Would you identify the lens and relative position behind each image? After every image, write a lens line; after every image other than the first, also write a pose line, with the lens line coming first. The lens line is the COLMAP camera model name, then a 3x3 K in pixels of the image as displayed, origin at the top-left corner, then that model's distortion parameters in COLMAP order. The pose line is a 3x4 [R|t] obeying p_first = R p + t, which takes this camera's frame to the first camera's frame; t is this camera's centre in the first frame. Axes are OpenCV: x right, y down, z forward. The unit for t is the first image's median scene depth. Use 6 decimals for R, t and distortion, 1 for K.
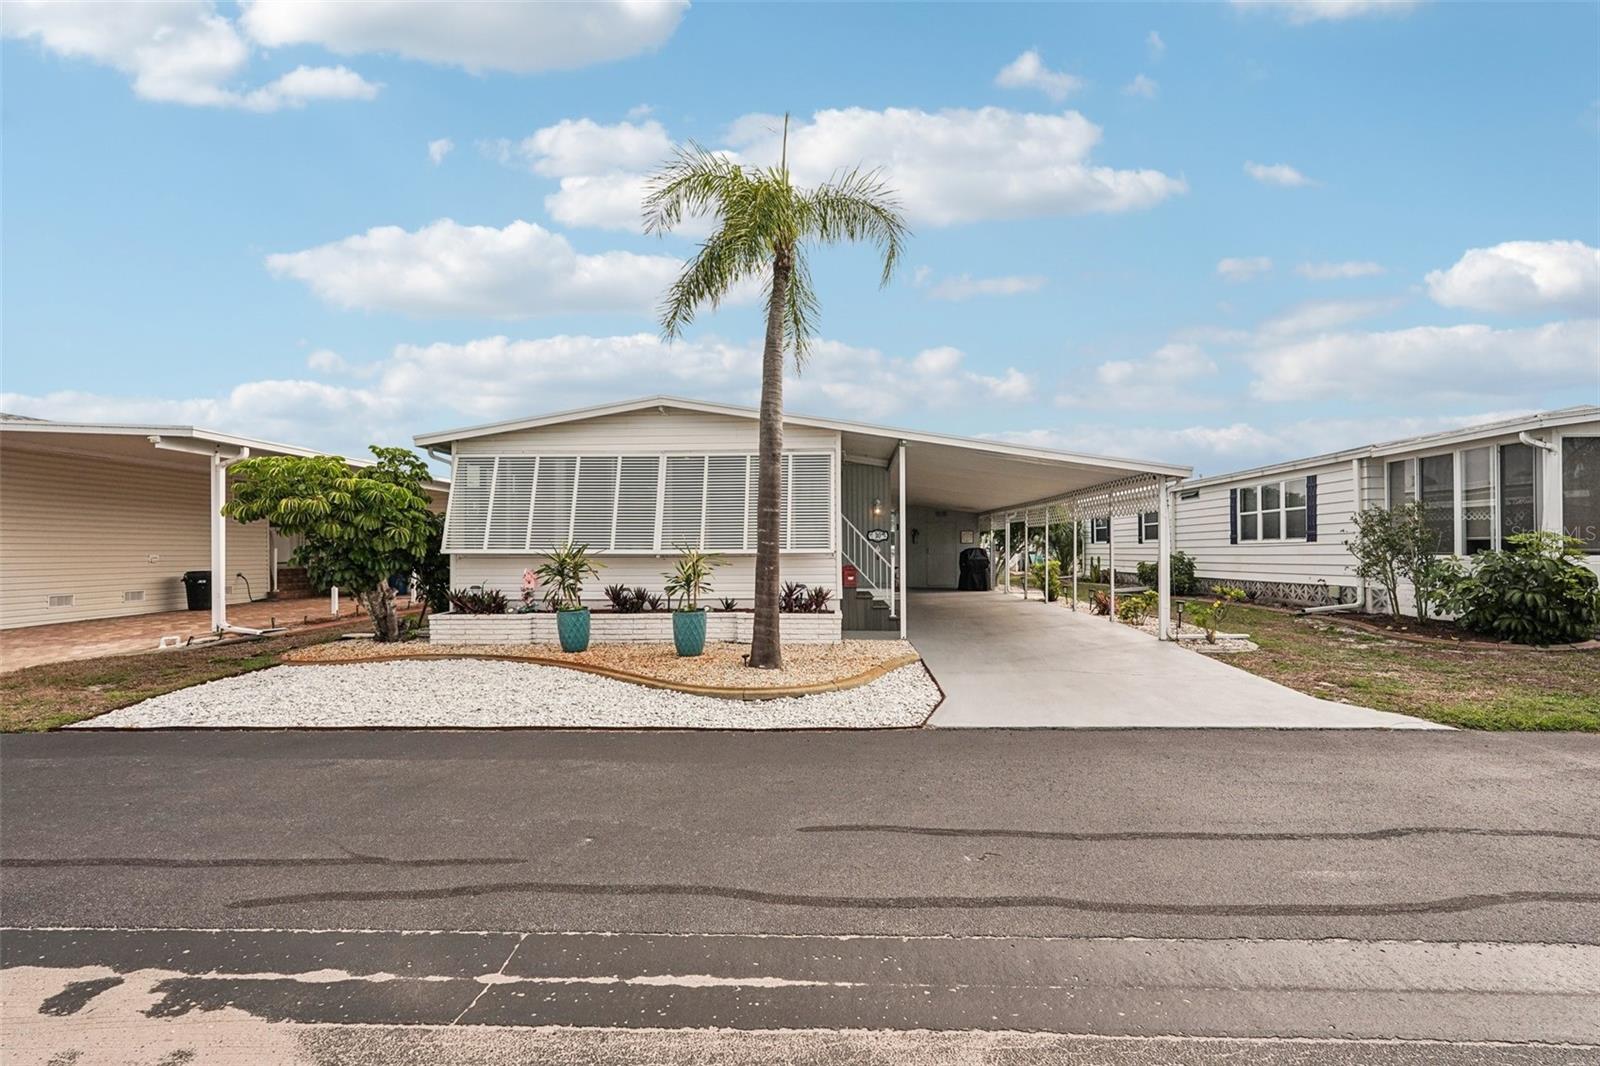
lens RADIAL K [[714.6, 0, 824.0], [0, 714.6, 554.3], [0, 0, 1]] dist [-0.006667, 0.000363]
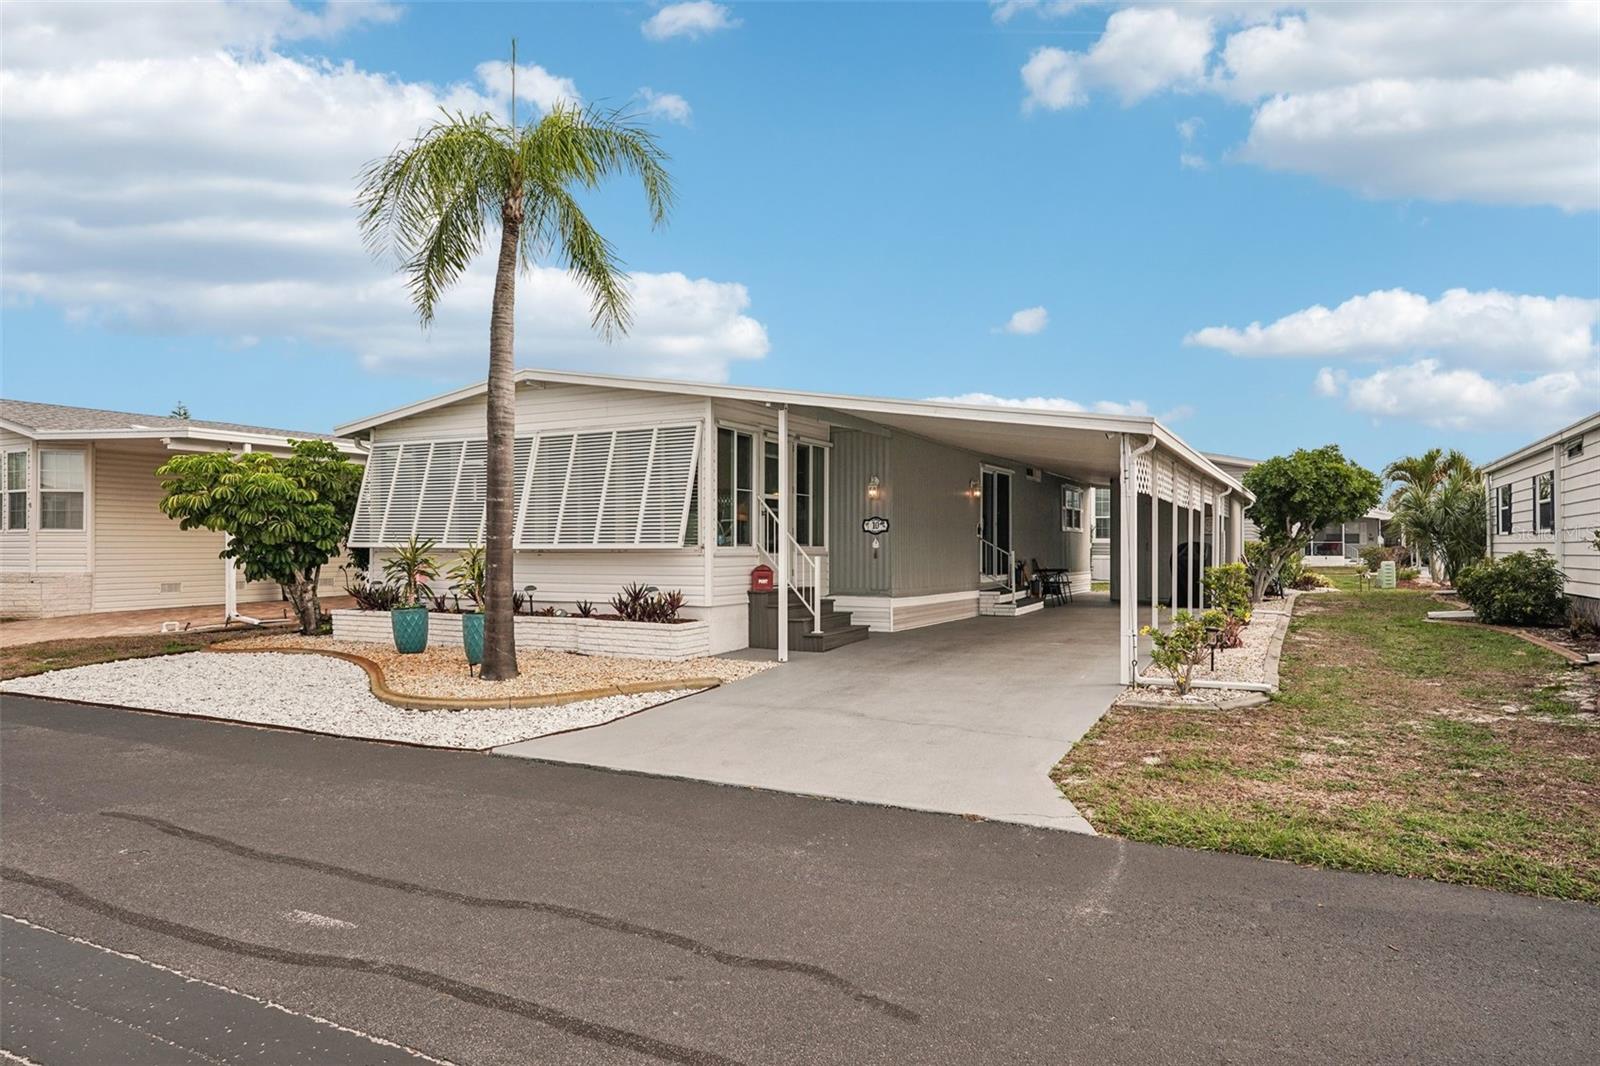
lens RADIAL K [[1001.0, 0, 801.9], [0, 1001.0, 534.7], [0, 0, 1]] dist [0.015640, 0.000757]
pose [[0.894162, 0.000110, -0.447744, 0.908600], [-0.006489, 0.999898, -0.012714, -0.005720], [0.447697, 0.014273, 0.894071, 0.076570]]
